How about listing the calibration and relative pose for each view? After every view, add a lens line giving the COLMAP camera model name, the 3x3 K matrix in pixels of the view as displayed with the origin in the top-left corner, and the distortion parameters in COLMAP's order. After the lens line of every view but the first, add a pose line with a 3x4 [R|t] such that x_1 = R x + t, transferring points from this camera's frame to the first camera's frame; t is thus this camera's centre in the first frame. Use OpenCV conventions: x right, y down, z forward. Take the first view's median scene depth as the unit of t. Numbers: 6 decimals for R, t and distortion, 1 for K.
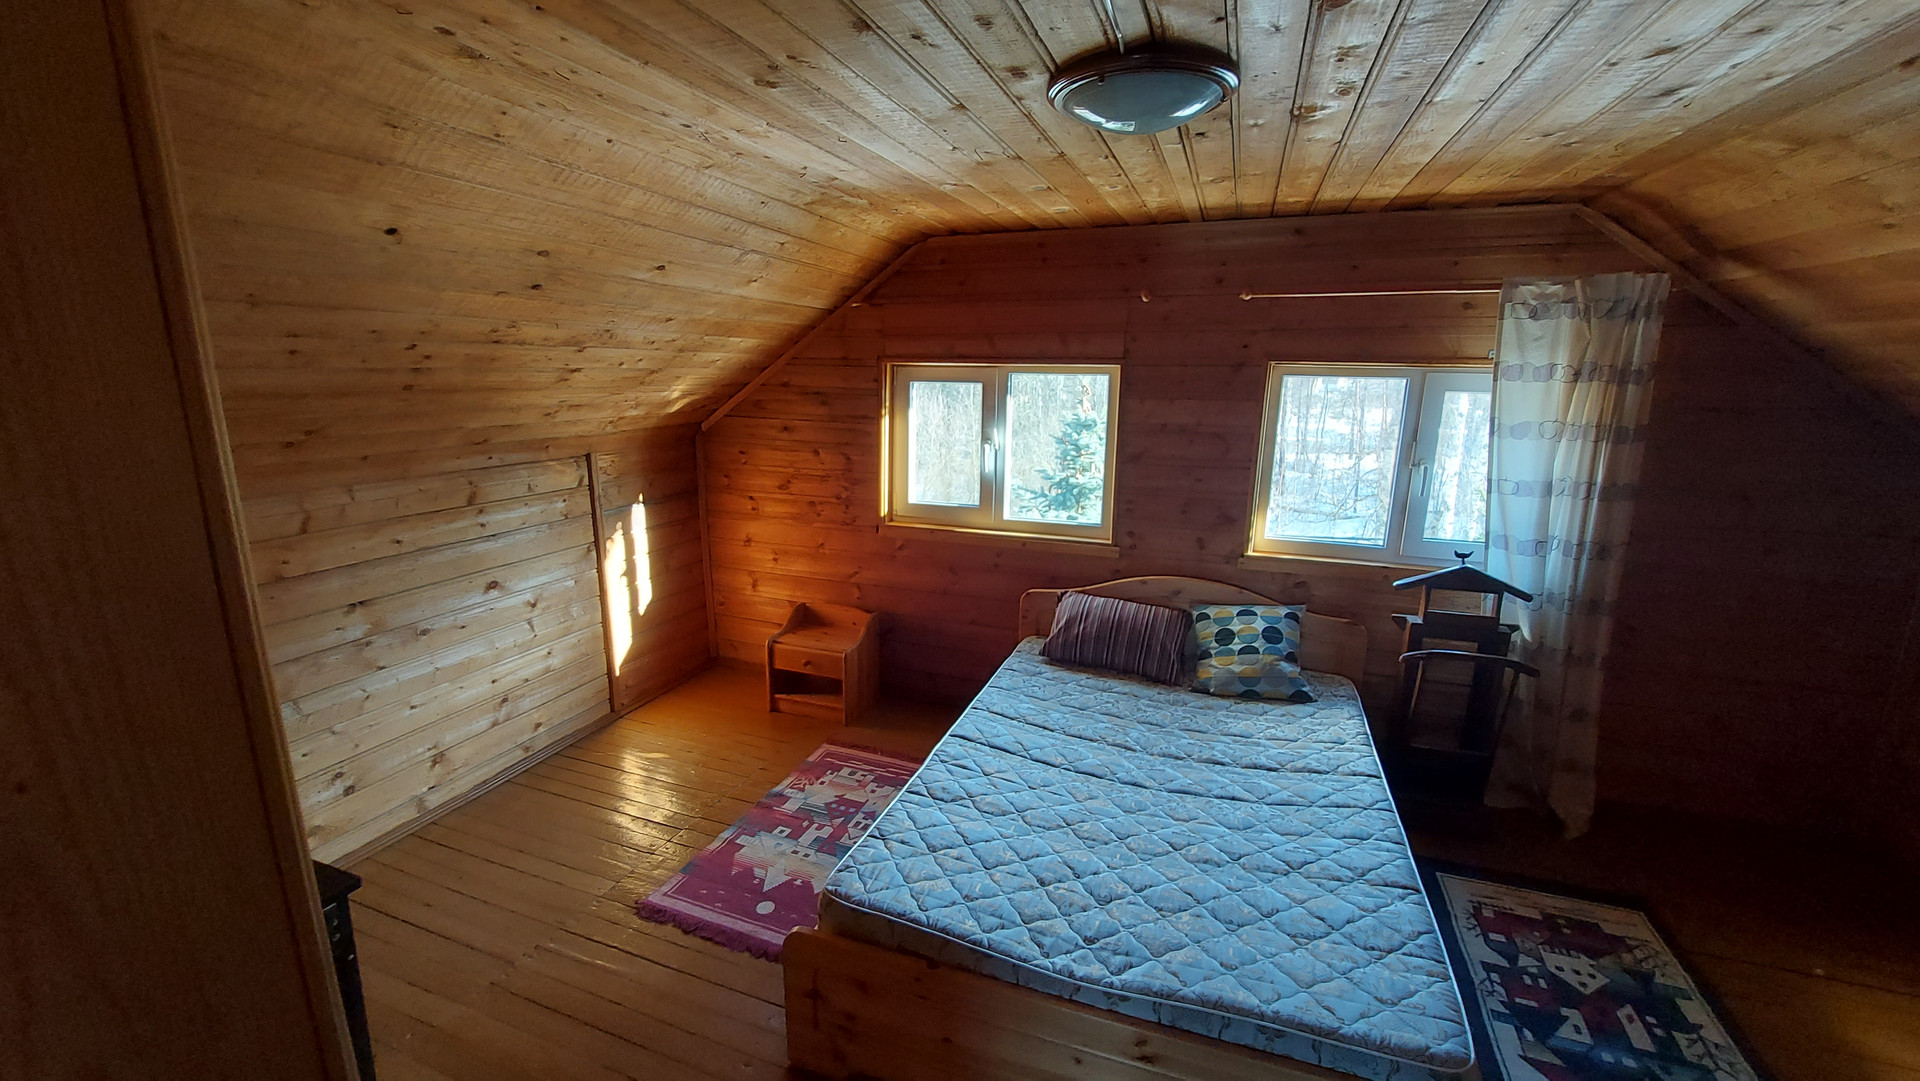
lens RADIAL K [[760.9, 0, 958.7], [0, 760.9, 535.4], [0, 0, 1]] dist [-0.007609, 0.000146]
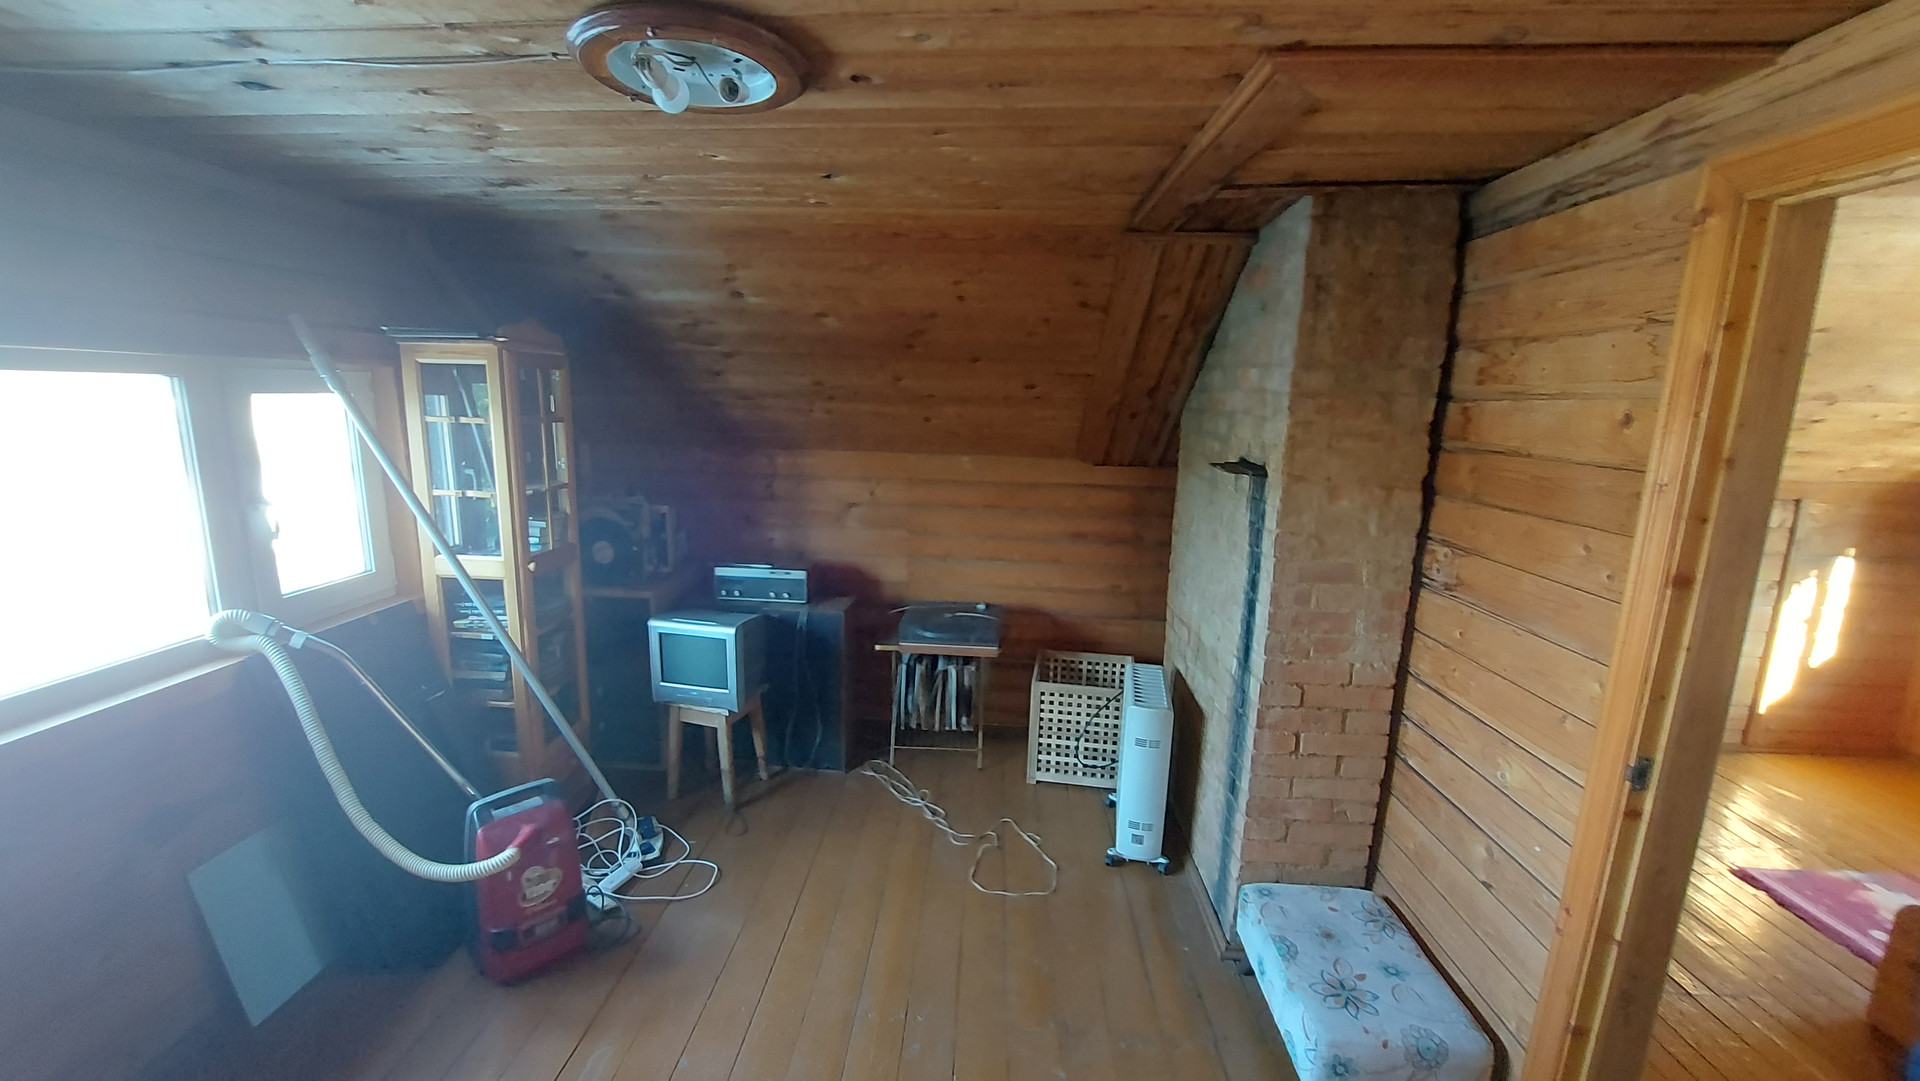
lens RADIAL K [[760.9, 0, 966.1], [0, 760.9, 549.9], [0, 0, 1]] dist [-0.007609, 0.000146]
pose [[0.295613, 0.182507, -0.937712, 0.199283], [-0.220304, 0.968148, 0.118980, 0.109446], [0.929559, 0.171409, 0.326404, -0.490820]]
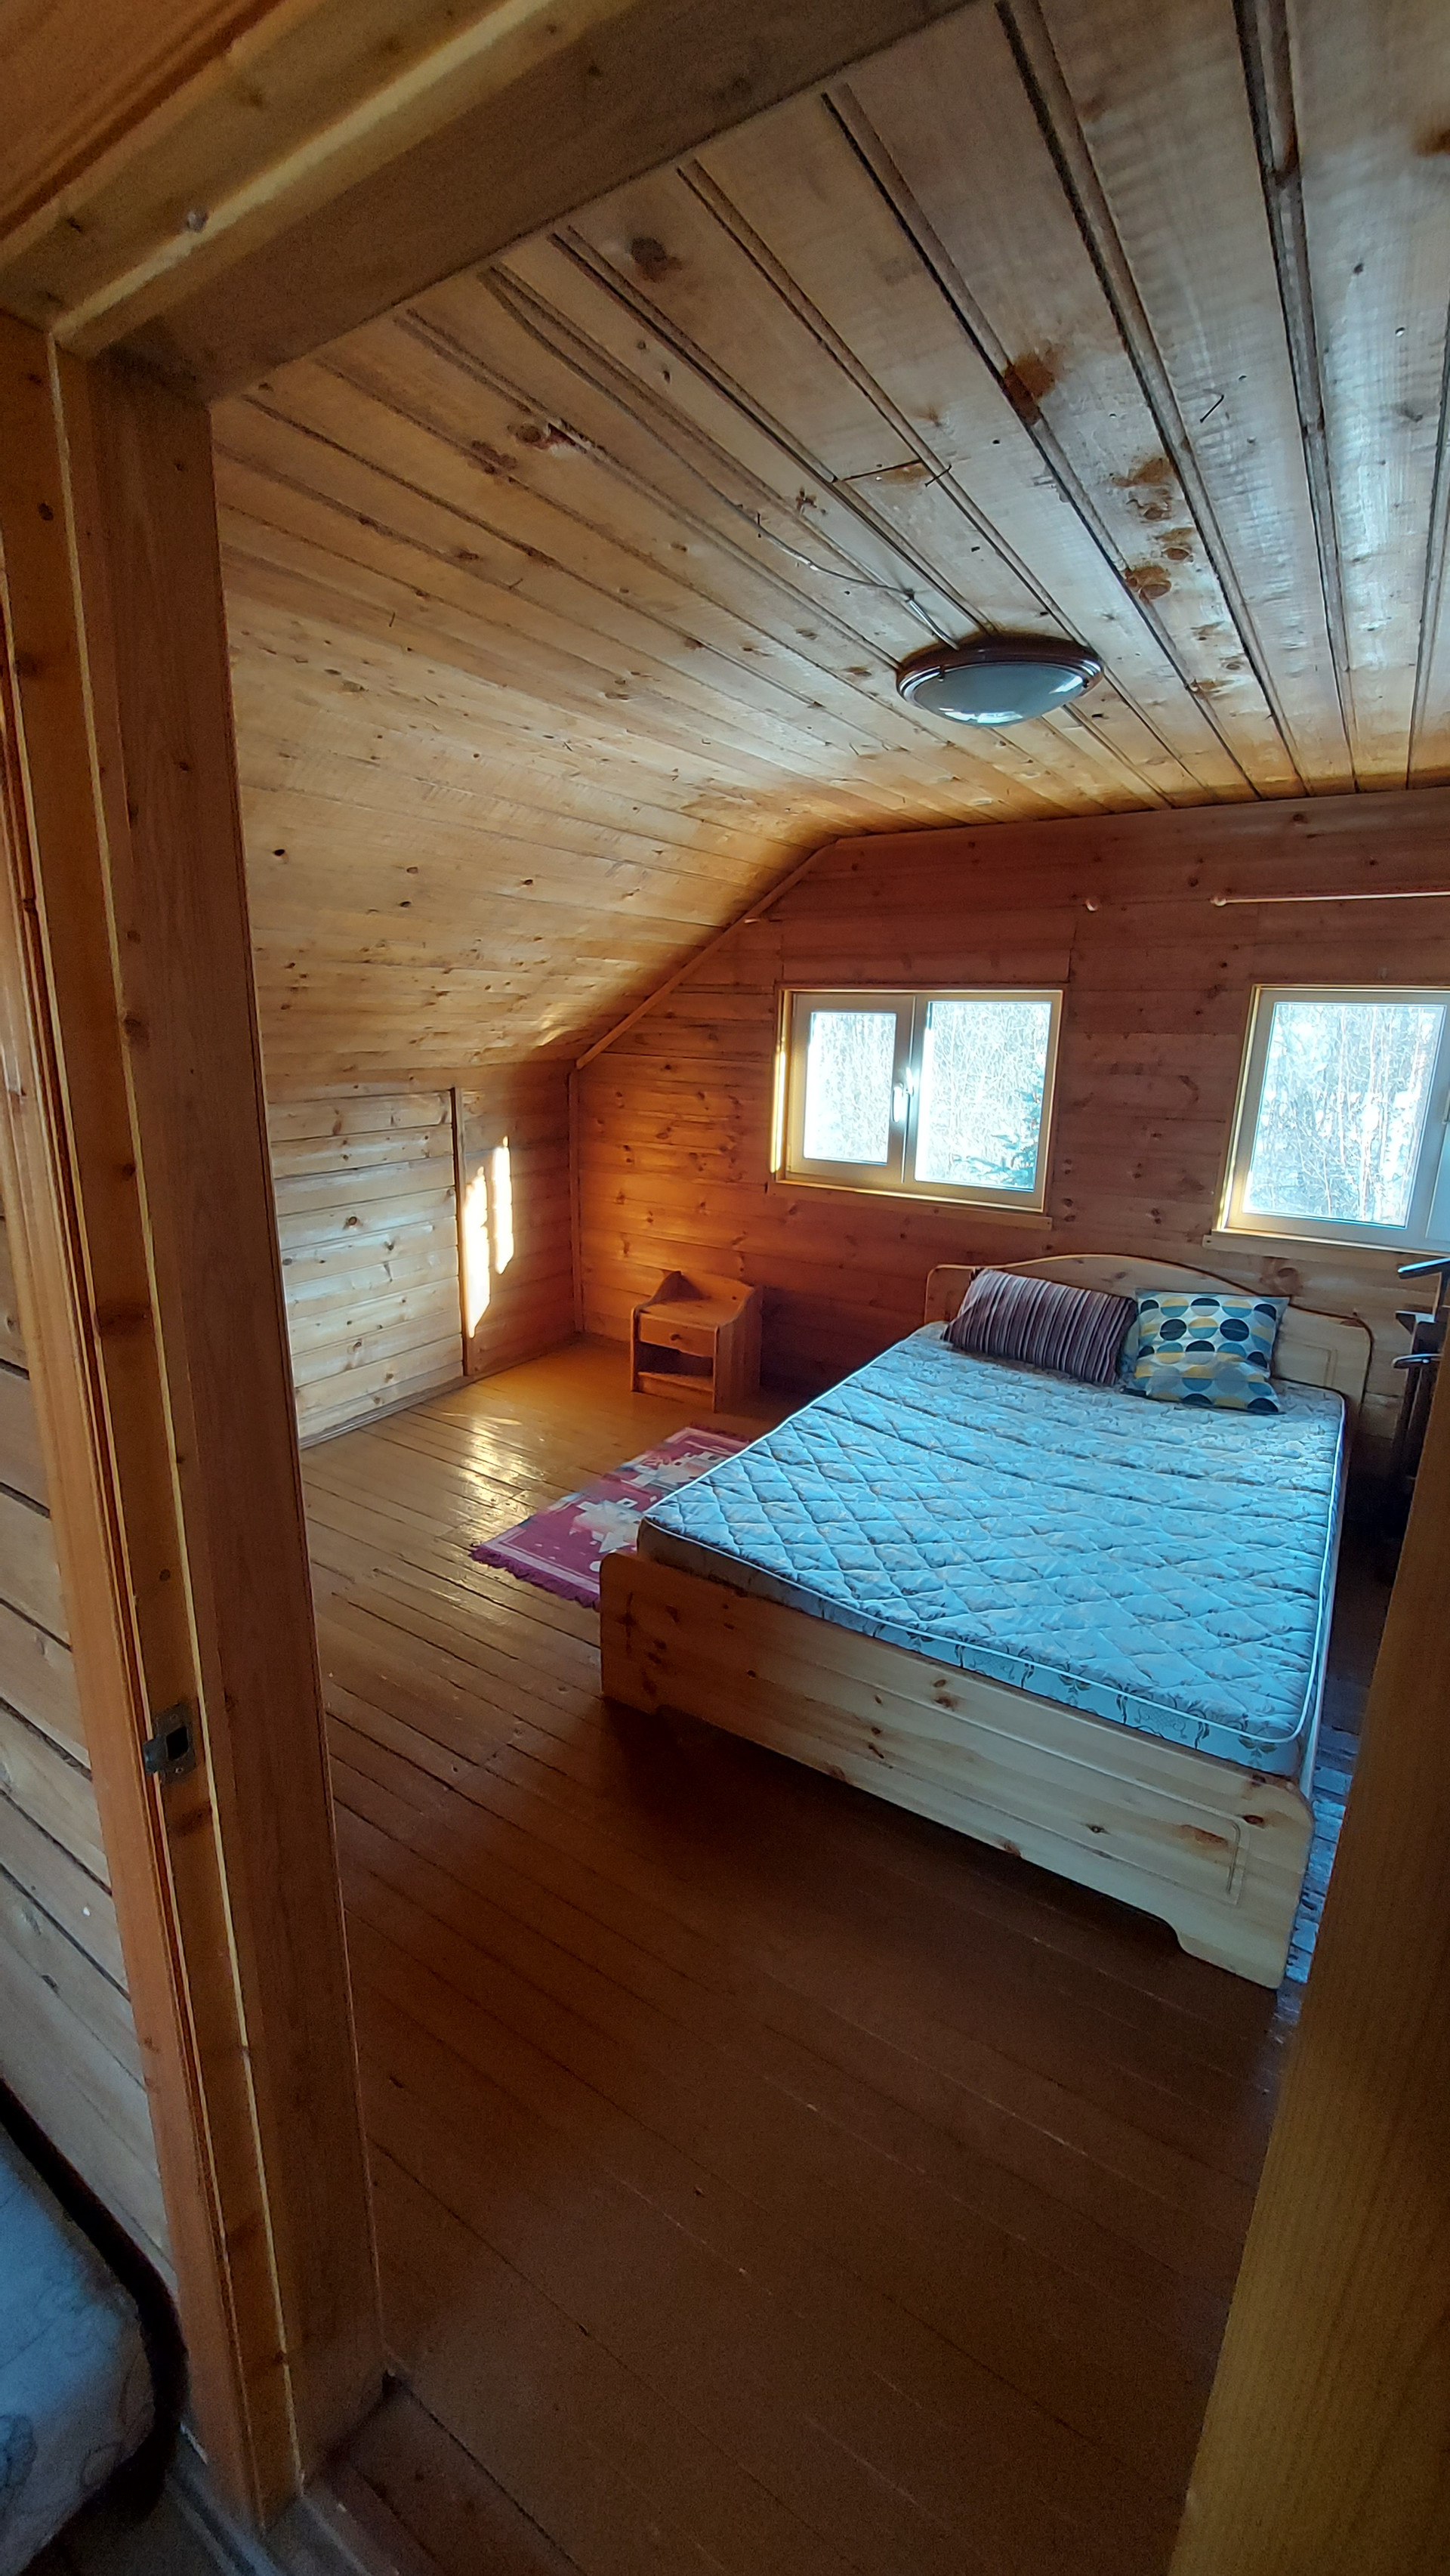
lens RADIAL K [[1020.7, 0, 710.0], [0, 1020.7, 1253.7], [0, 0, 1]] dist [-0.007609, 0.000146]
pose [[0.975471, 0.053957, -0.213413, 0.104812], [-0.050447, 0.998487, 0.021863, 0.058369], [0.214270, -0.010561, 0.976717, -0.163152]]
